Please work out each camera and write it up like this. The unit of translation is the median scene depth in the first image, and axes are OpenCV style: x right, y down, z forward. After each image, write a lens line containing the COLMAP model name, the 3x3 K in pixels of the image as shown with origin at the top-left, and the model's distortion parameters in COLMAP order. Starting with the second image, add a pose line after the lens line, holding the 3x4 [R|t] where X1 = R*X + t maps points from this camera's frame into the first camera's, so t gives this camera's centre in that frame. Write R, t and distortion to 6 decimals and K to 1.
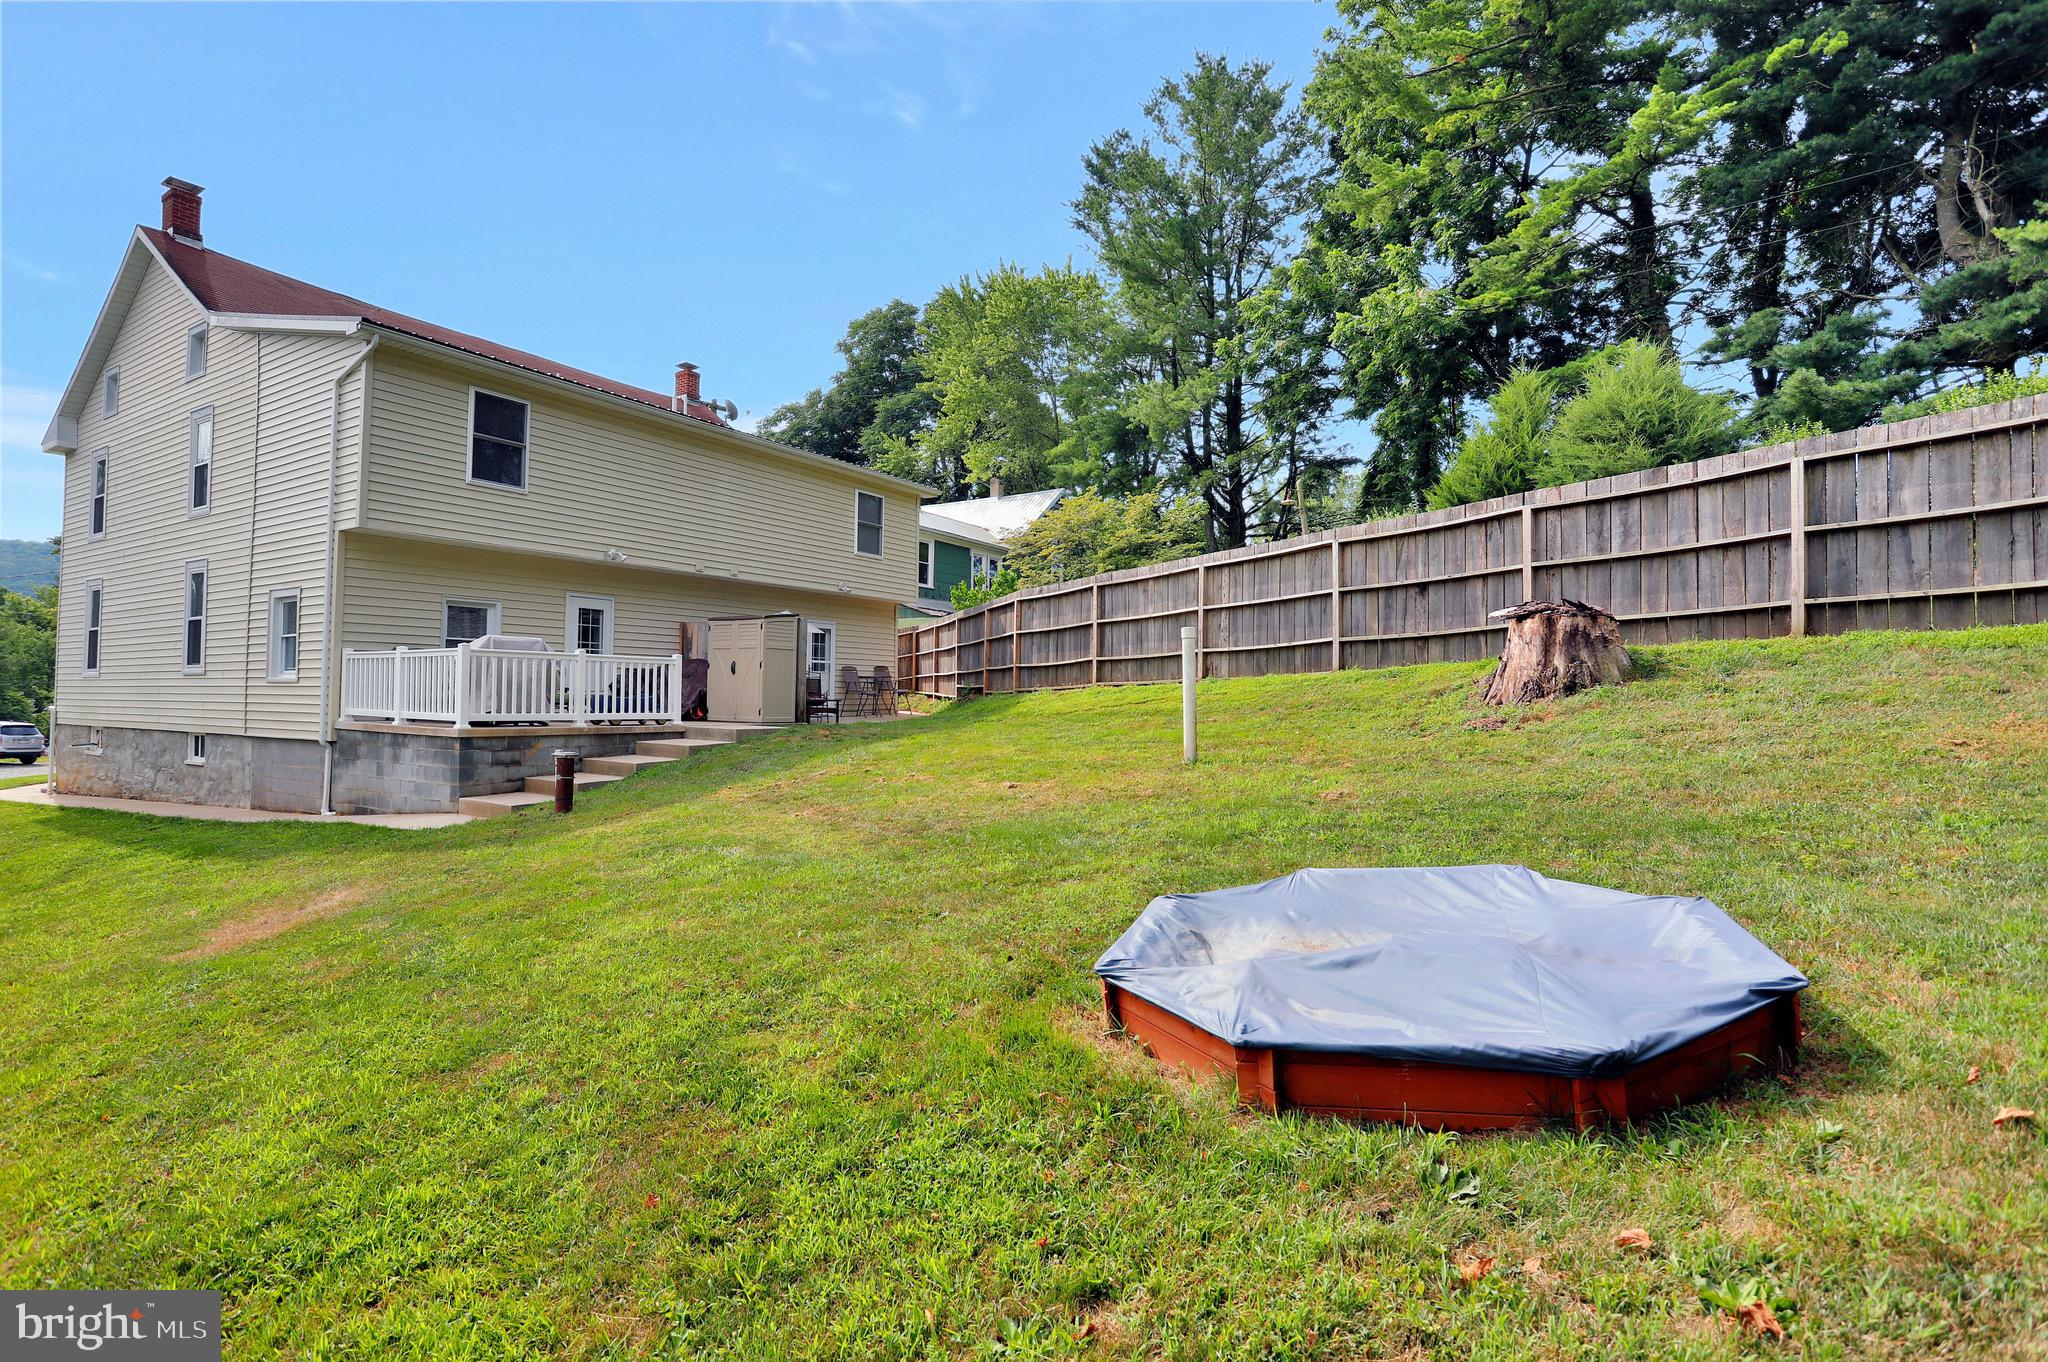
lens RADIAL K [[1018.4, 0, 1031.5], [0, 1018.4, 671.1], [0, 0, 1]] dist [-0.003480, 0.004790]
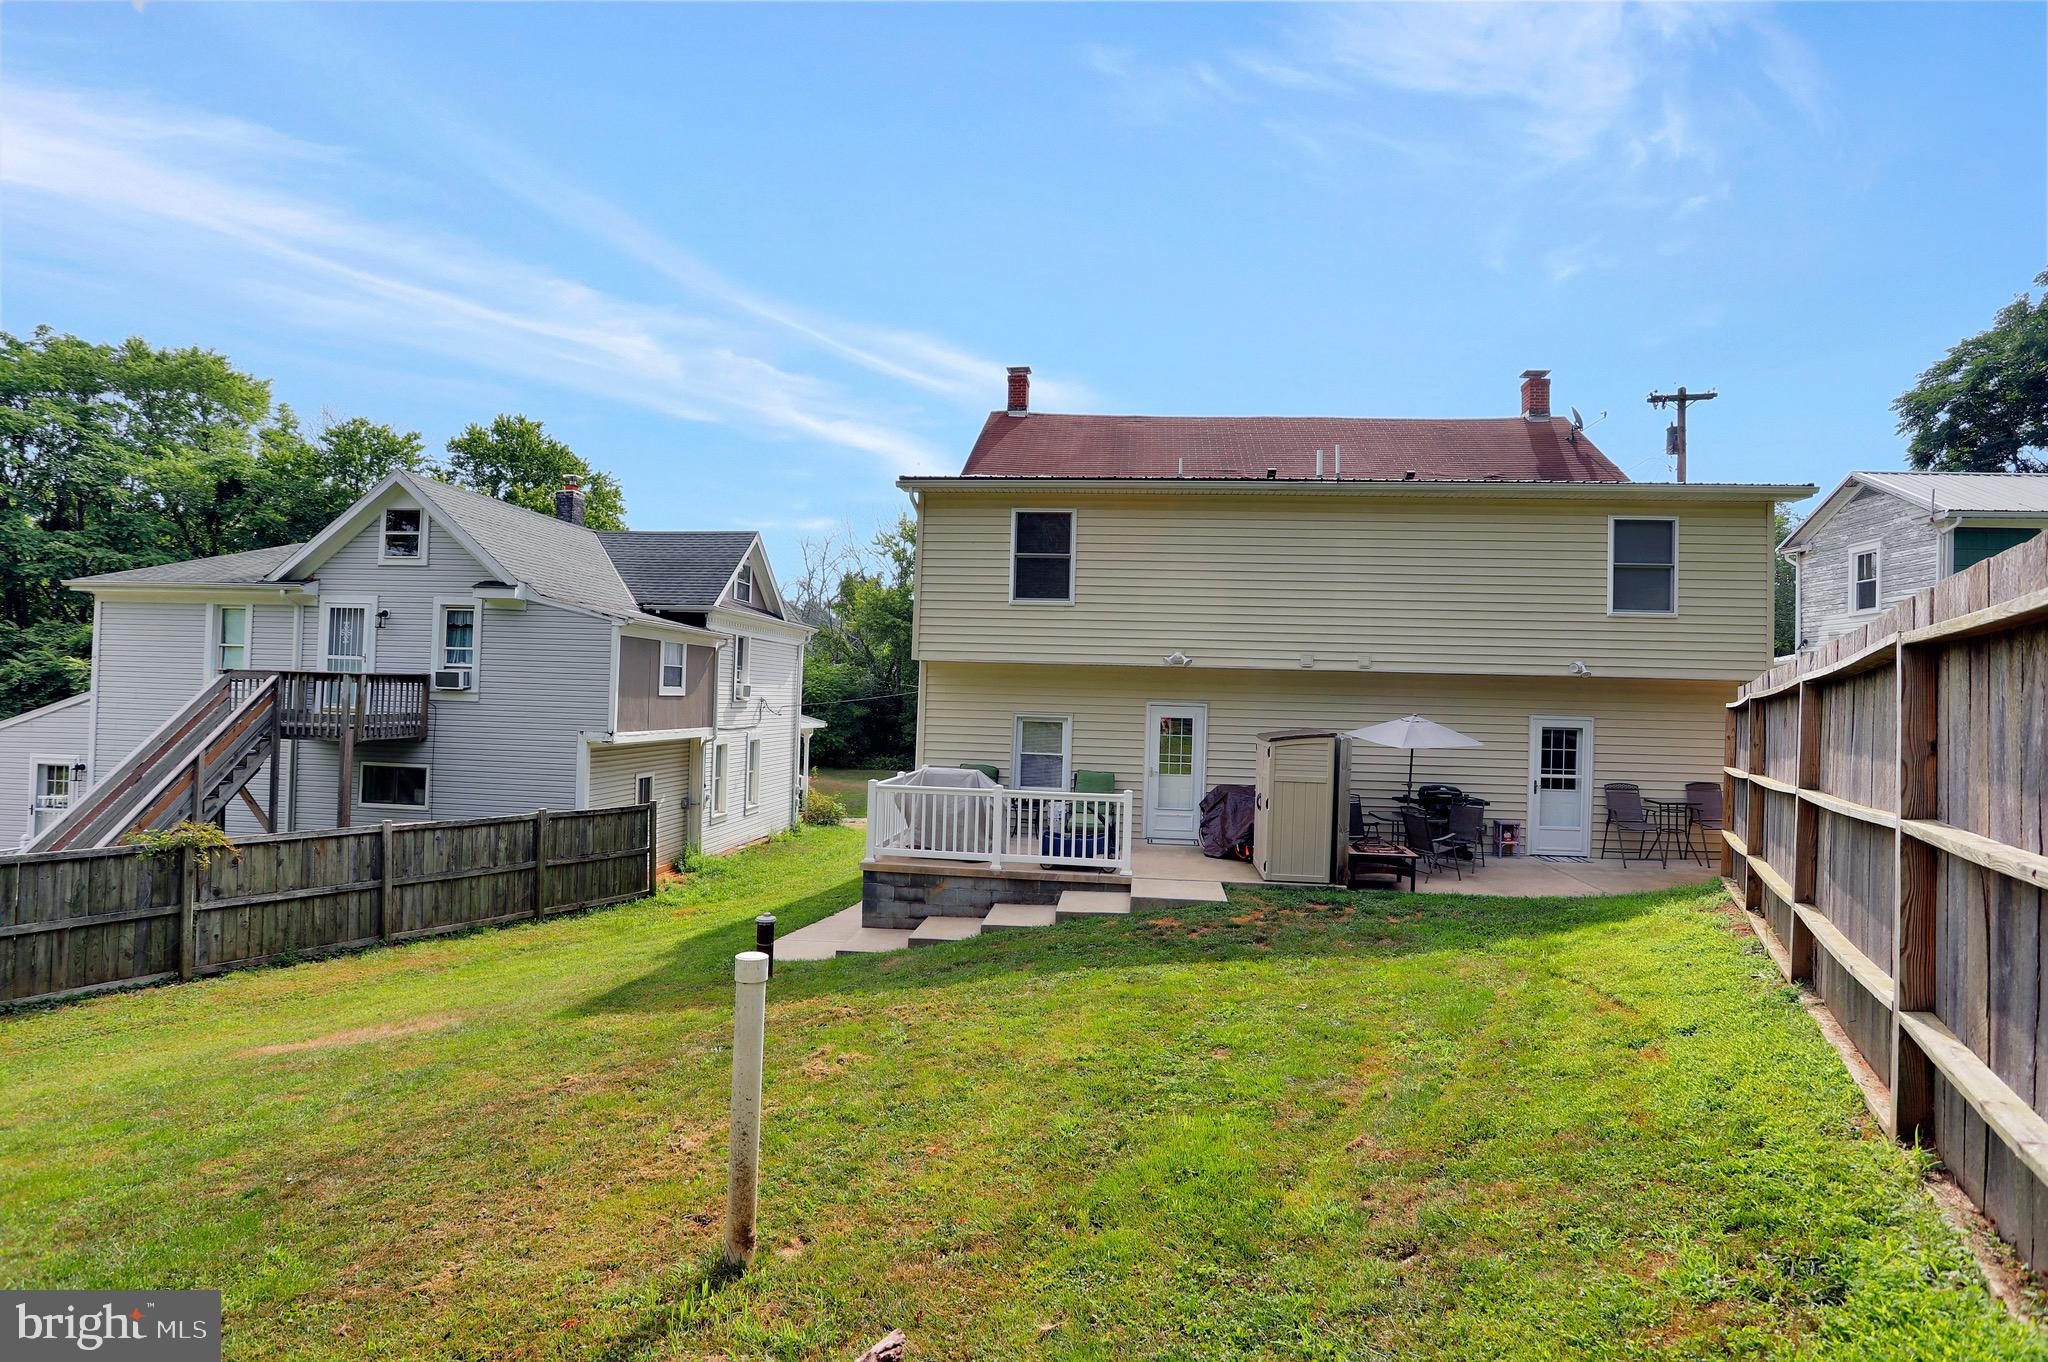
lens RADIAL K [[1018.4, 0, 1015.8], [0, 1018.4, 697.2], [0, 0, 1]] dist [-0.003480, 0.004790]
pose [[0.449109, 0.000406, -0.893477, 0.343651], [-0.001855, 0.999998, -0.000477, -0.087908], [0.893475, 0.001871, 0.449109, 0.527010]]
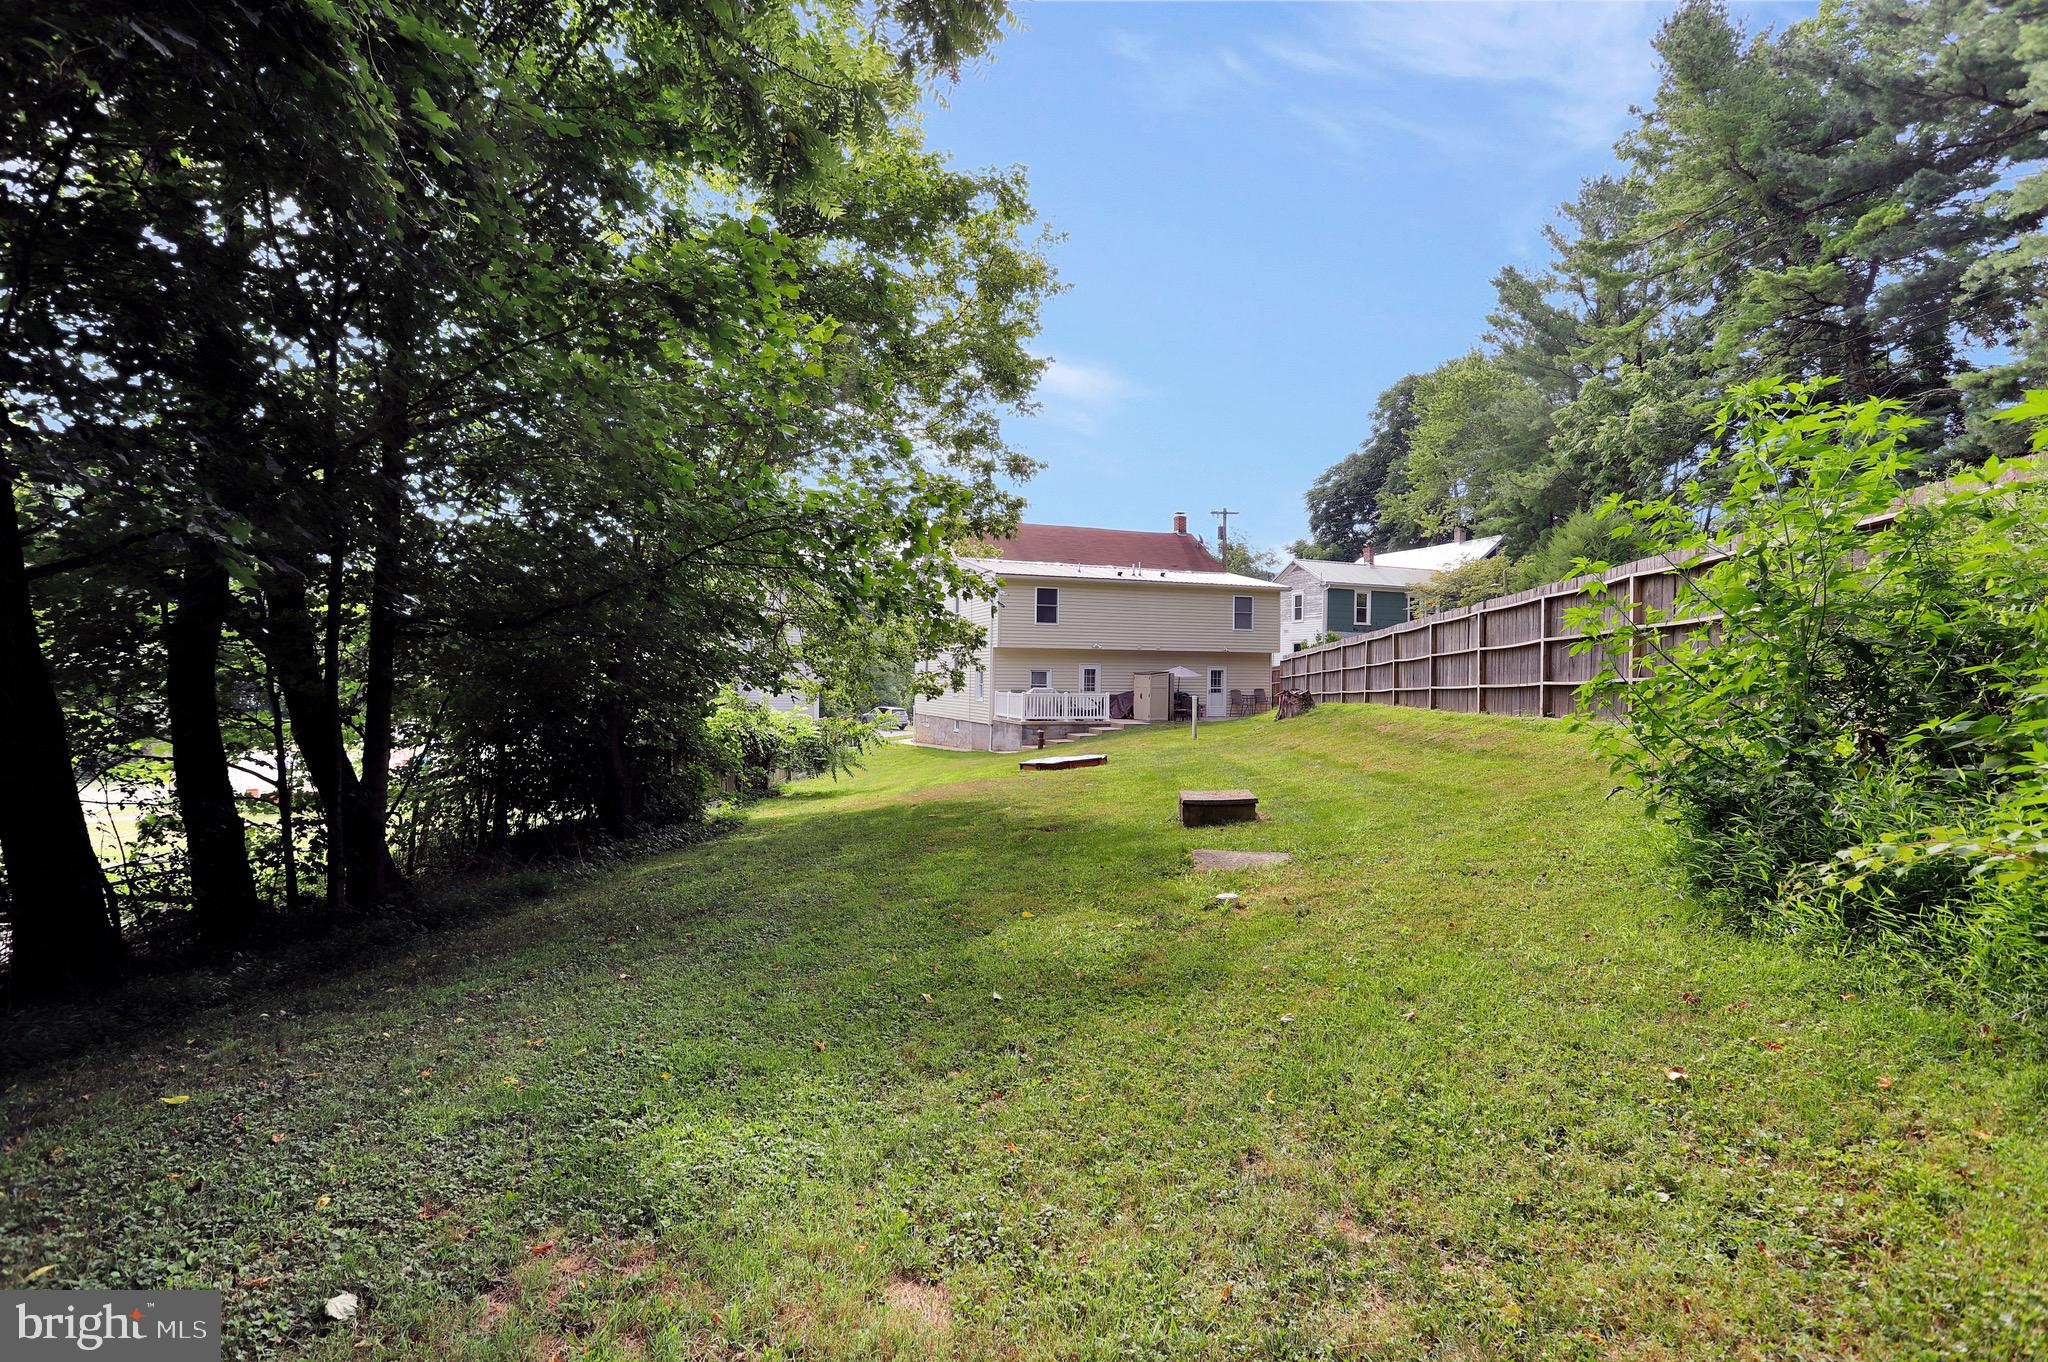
lens RADIAL K [[1018.4, 0, 1028.9], [0, 1018.4, 679.4], [0, 0, 1]] dist [-0.003480, 0.004790]
pose [[0.794271, -0.005017, -0.607543, 0.941420], [0.015767, 0.999799, 0.012356, -0.076518], [0.607359, -0.019393, 0.794190, -0.993920]]
